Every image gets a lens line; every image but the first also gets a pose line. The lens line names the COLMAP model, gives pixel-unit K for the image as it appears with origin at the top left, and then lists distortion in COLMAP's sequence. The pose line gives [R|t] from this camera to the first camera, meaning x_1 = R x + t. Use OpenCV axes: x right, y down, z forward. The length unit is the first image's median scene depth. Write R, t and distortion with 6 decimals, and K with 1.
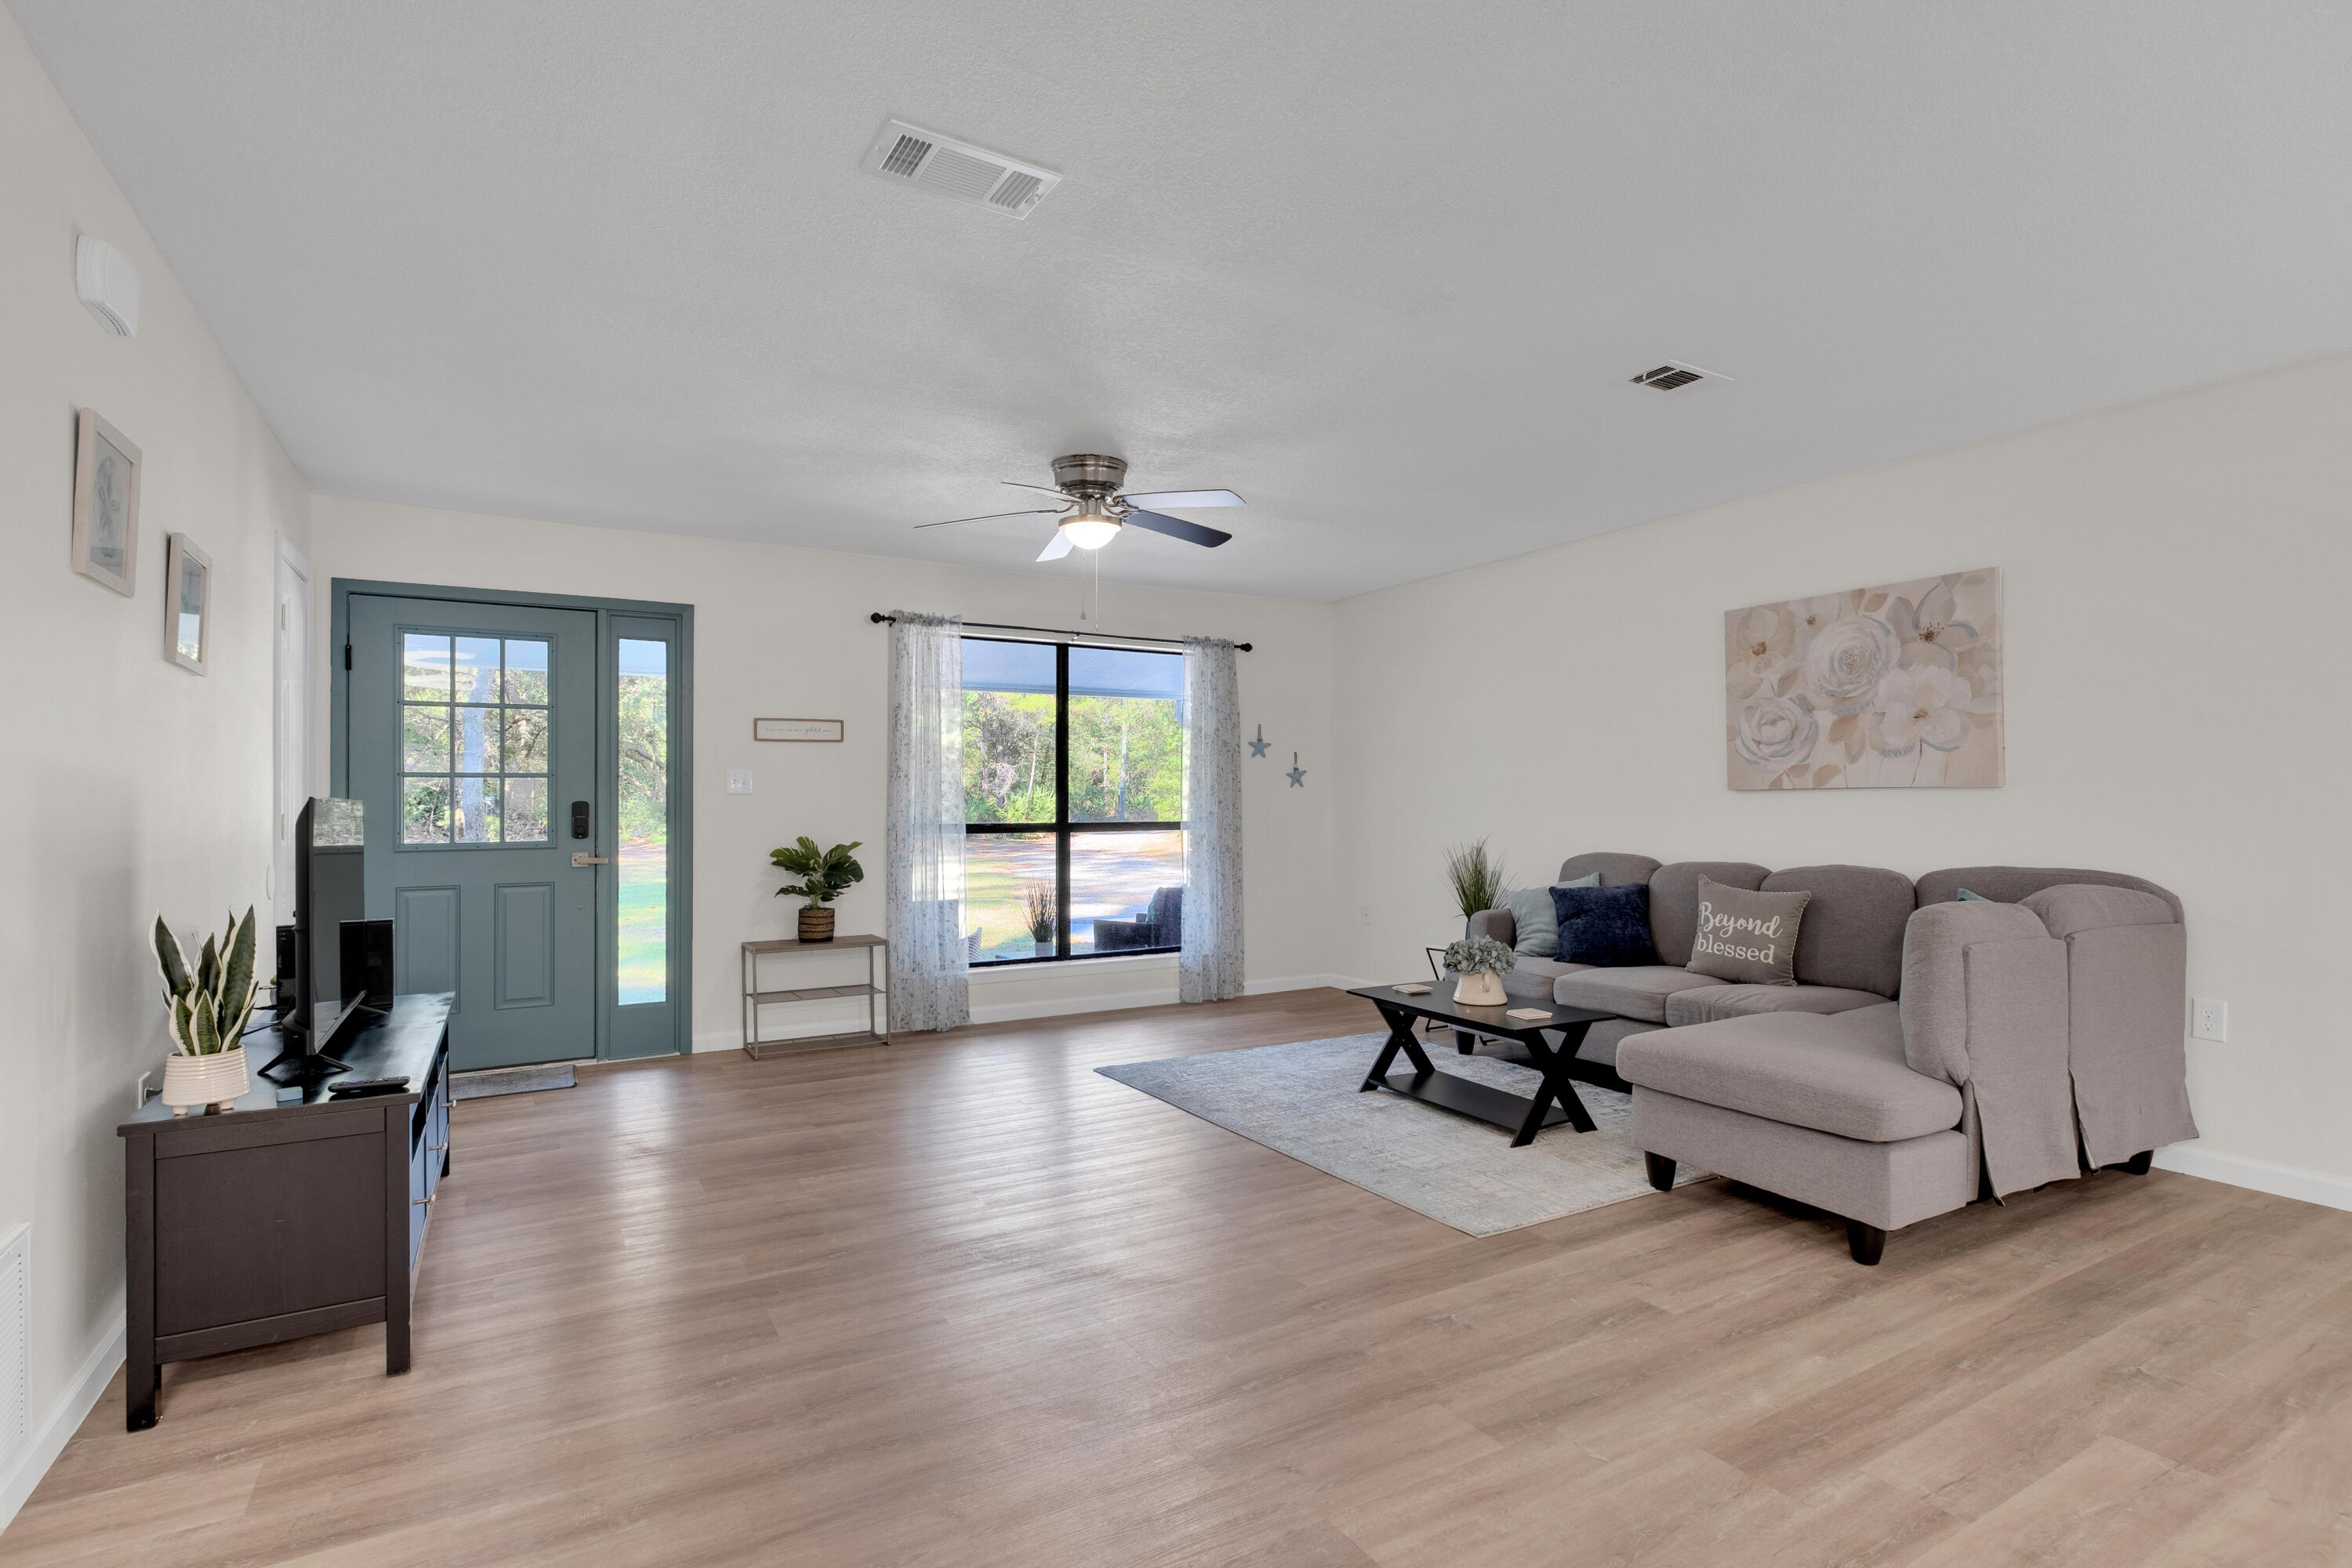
lens RADIAL K [[1121.9, 0, 1176.1], [0, 1121.9, 797.6], [0, 0, 1]] dist [-0.007139, 0.001237]
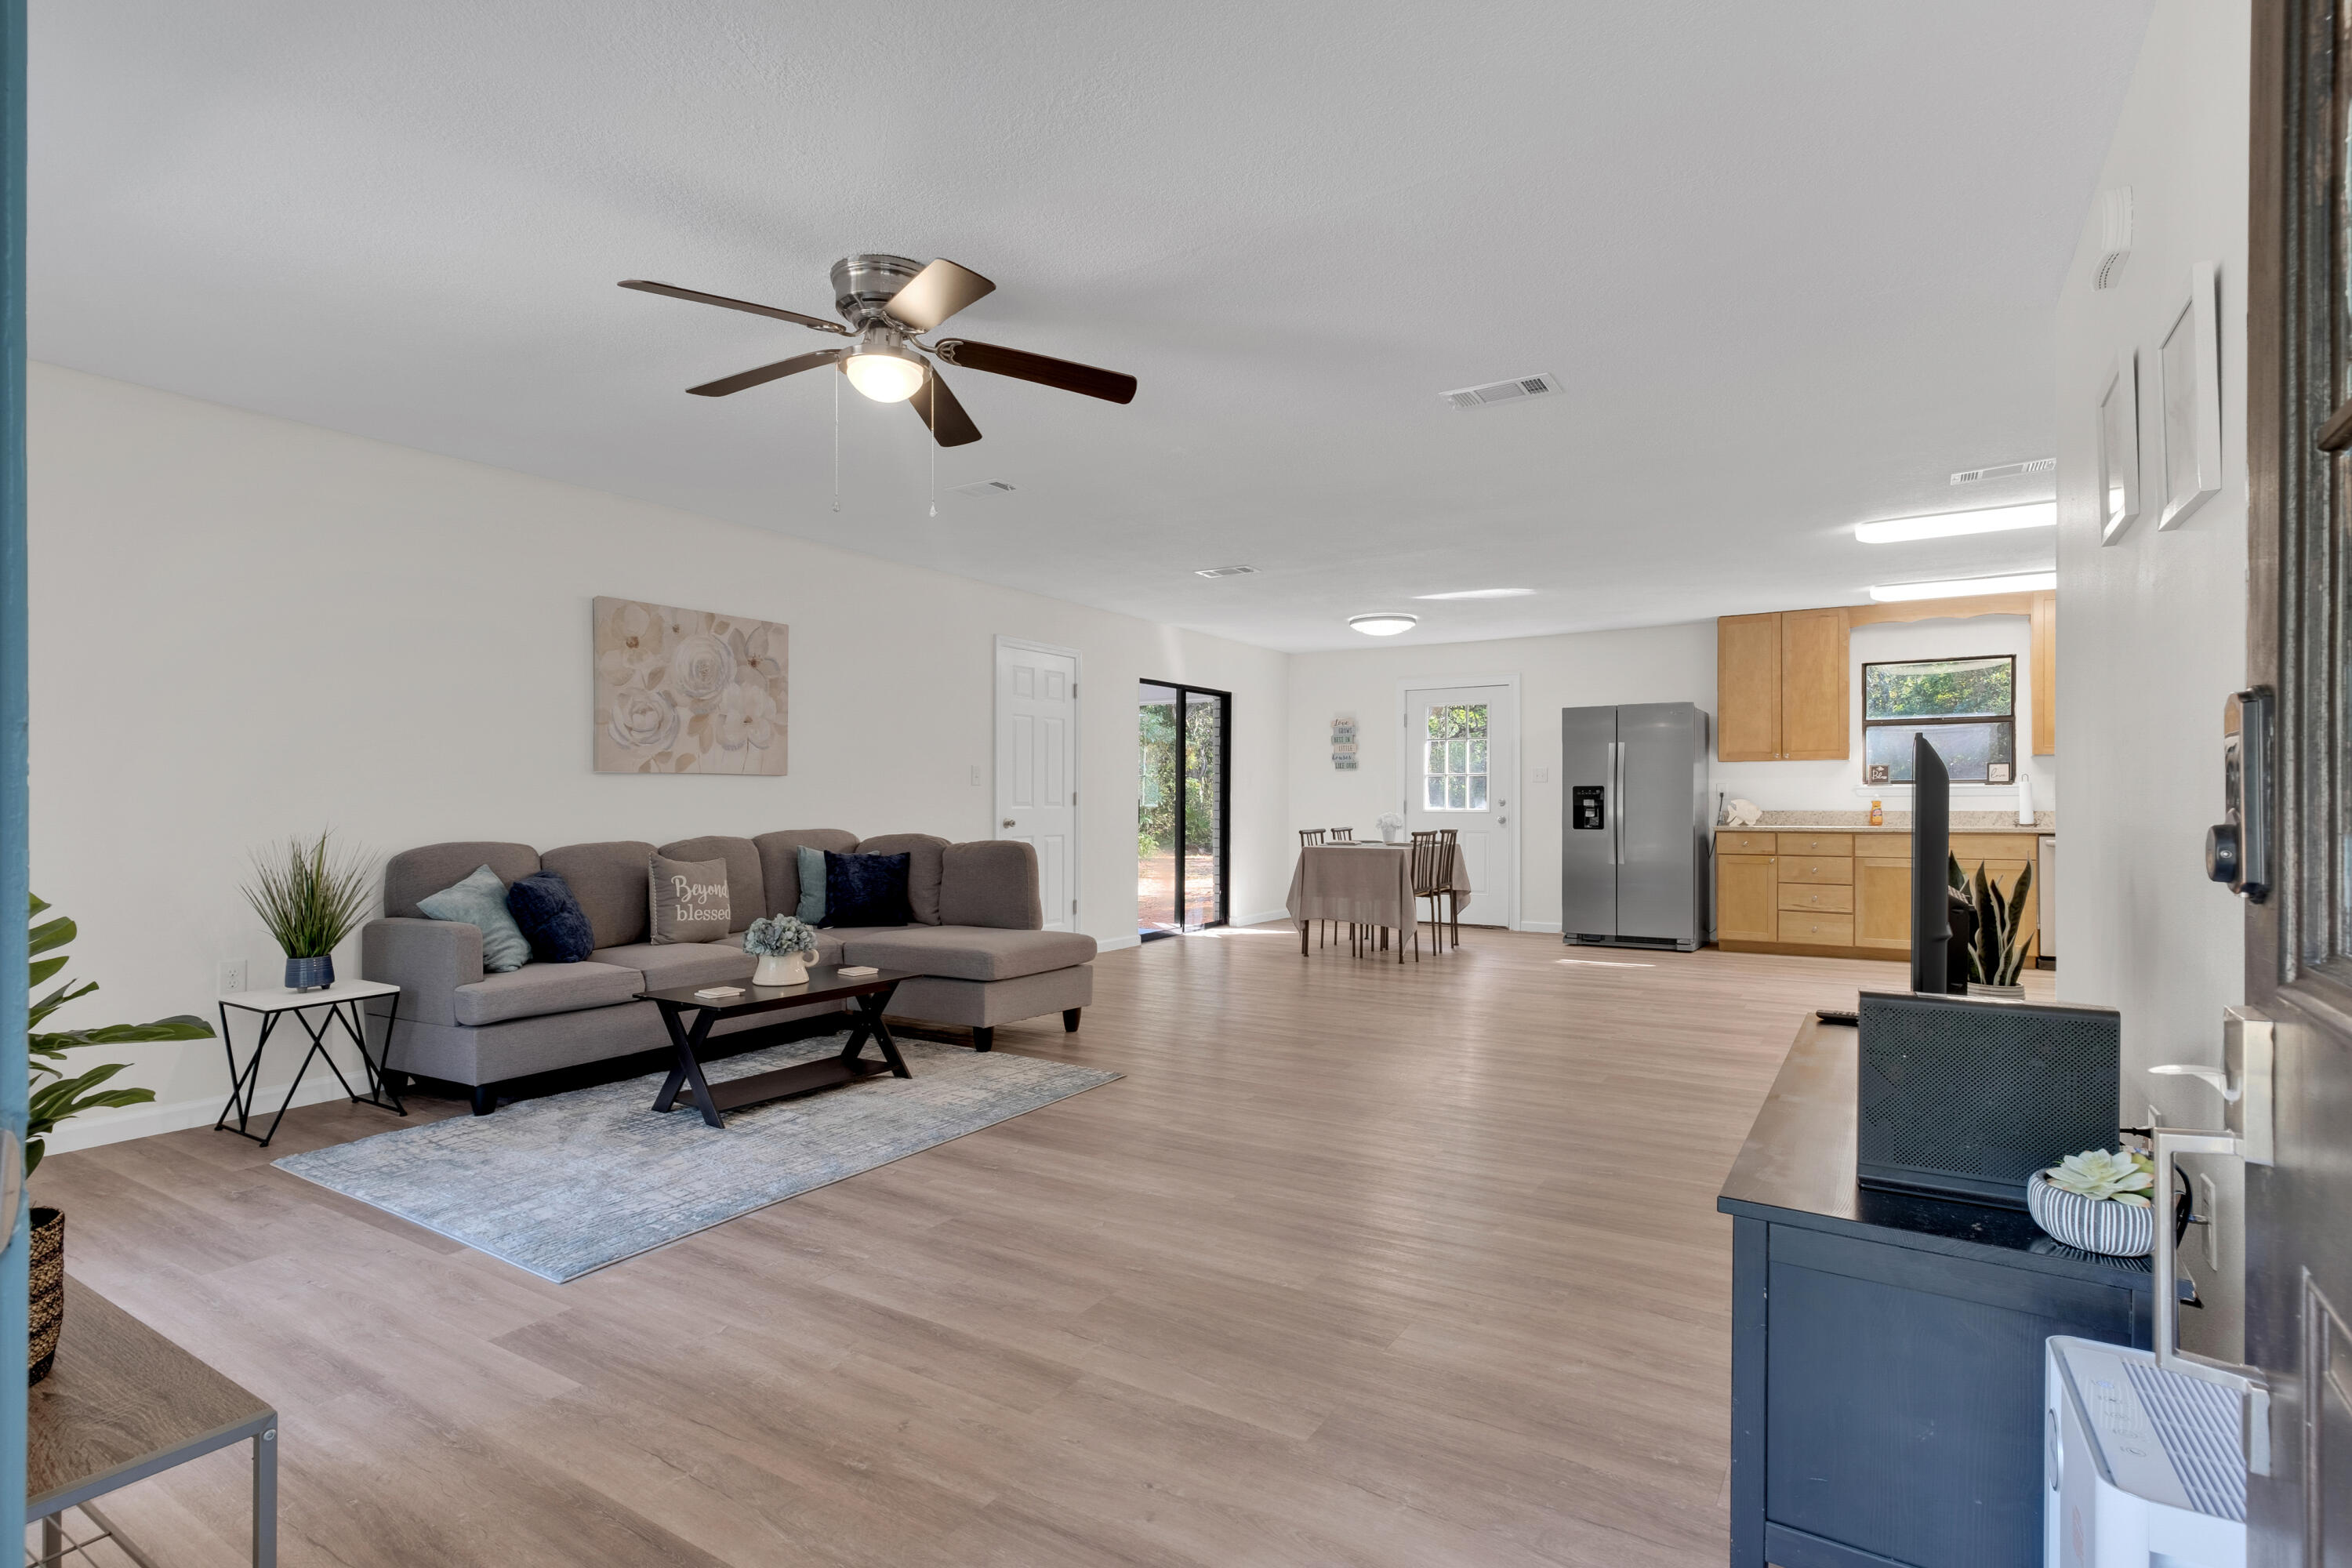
lens RADIAL K [[1159.6, 0, 1165.9], [0, 1159.6, 799.1], [0, 0, 1]] dist [-0.006097, -0.001493]
pose [[-0.449030, 0.006145, 0.893495, -0.681688], [-0.000061, 0.999976, -0.006908, 0.025396], [-0.893517, -0.003156, -0.449019, 1.005384]]
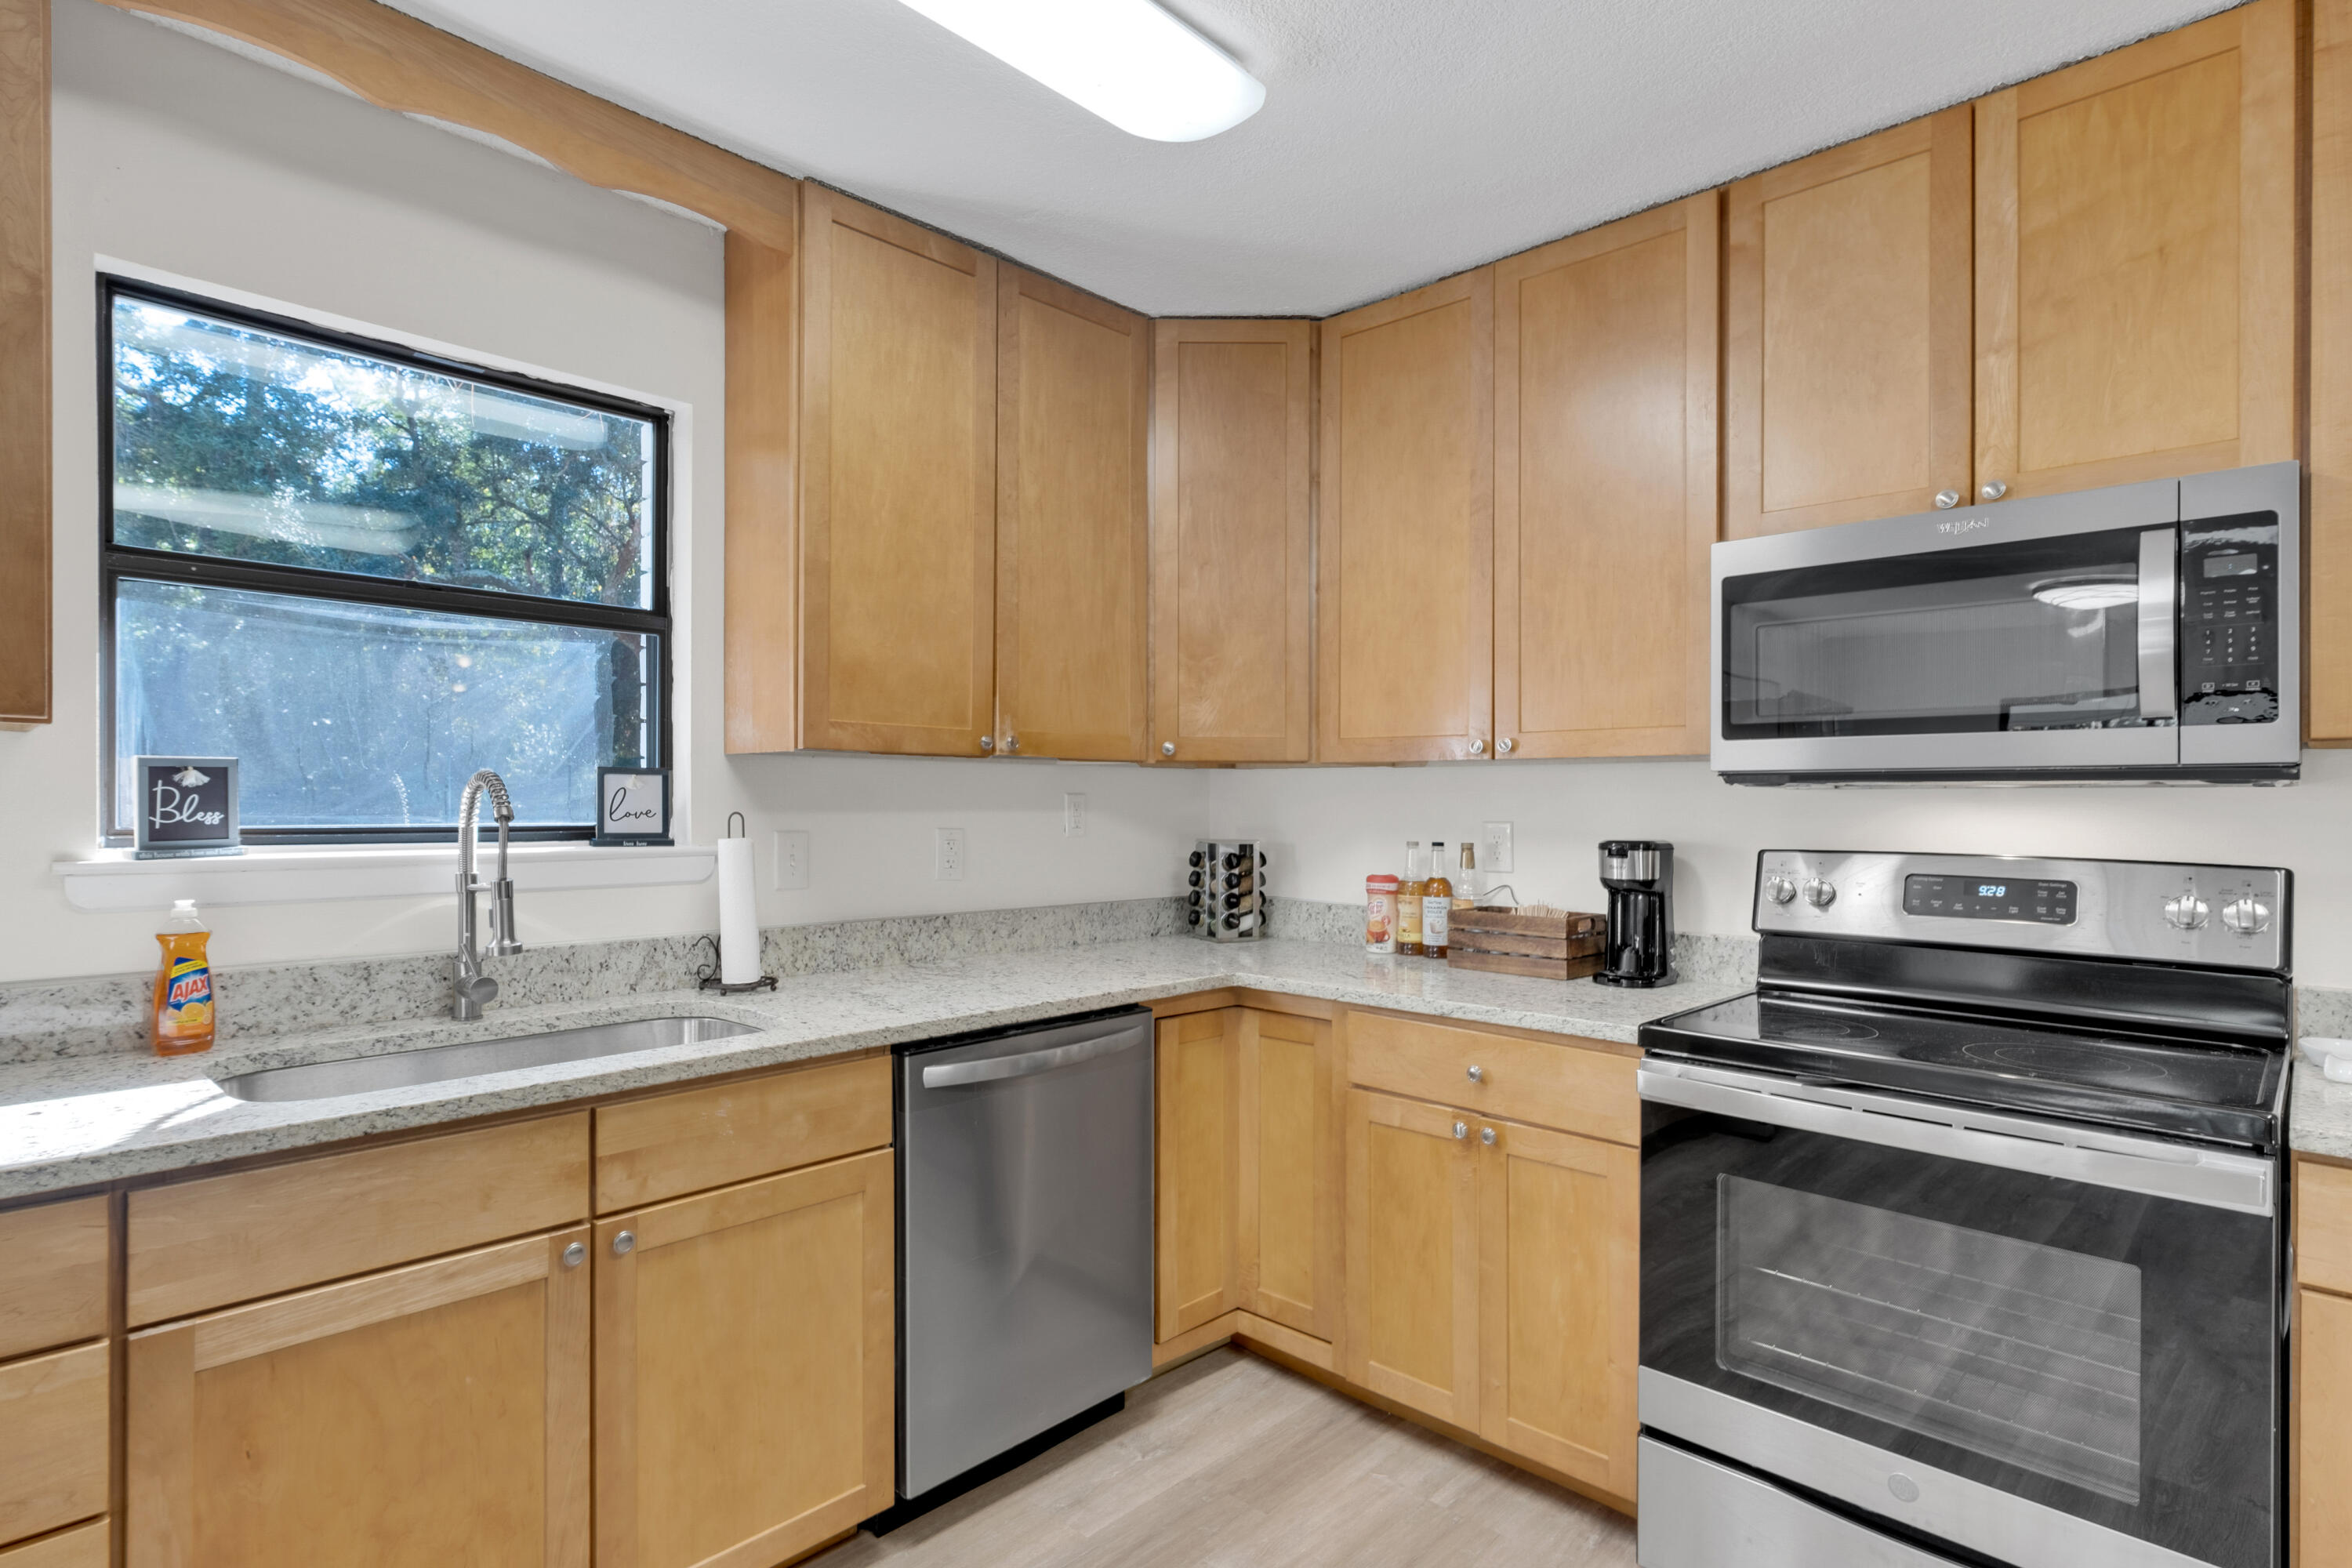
lens RADIAL K [[1159.6, 0, 1130.3], [0, 1159.6, 807.7], [0, 0, 1]] dist [-0.006097, -0.001493]
pose [[-0.965053, -0.002614, -0.262043, 0.175536], [-0.003750, 0.999986, 0.003838, -0.023352], [0.262029, 0.004686, -0.965048, -0.265495]]
